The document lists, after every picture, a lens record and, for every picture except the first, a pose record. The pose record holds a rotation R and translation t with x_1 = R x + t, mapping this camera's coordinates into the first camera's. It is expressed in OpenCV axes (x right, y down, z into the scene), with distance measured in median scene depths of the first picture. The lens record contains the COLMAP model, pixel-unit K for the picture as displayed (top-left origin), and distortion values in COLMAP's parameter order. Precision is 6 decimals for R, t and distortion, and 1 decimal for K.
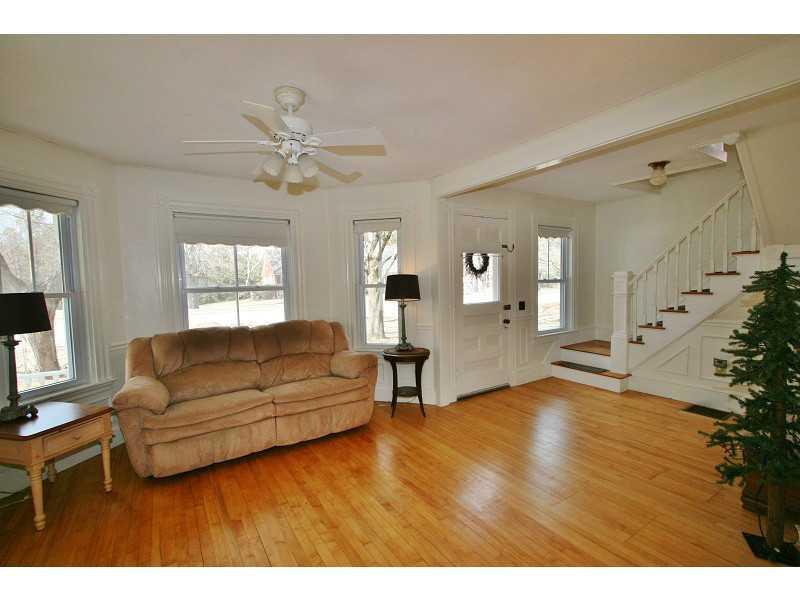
lens RADIAL K [[361.5, 0, 400.0], [0, 361.5, 300.0], [0, 0, 1]] dist [-0.038366, -0.000233]
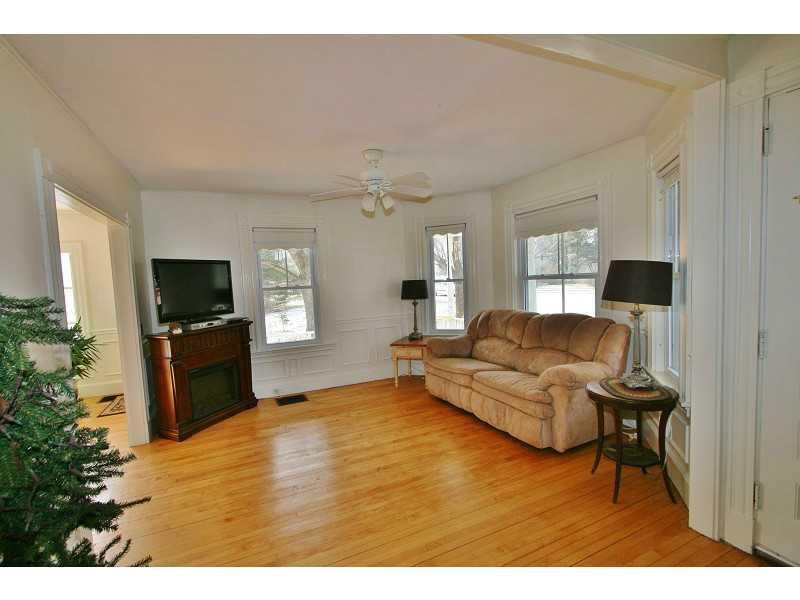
lens RADIAL K [[361.5, 0, 400.0], [0, 361.5, 300.0], [0, 0, 1]] dist [-0.038366, -0.000233]
pose [[-0.141925, 0.092764, -0.985521, 0.859608], [0.006539, 0.995665, 0.092777, -0.083408], [0.989856, 0.006723, -0.141917, 0.950055]]
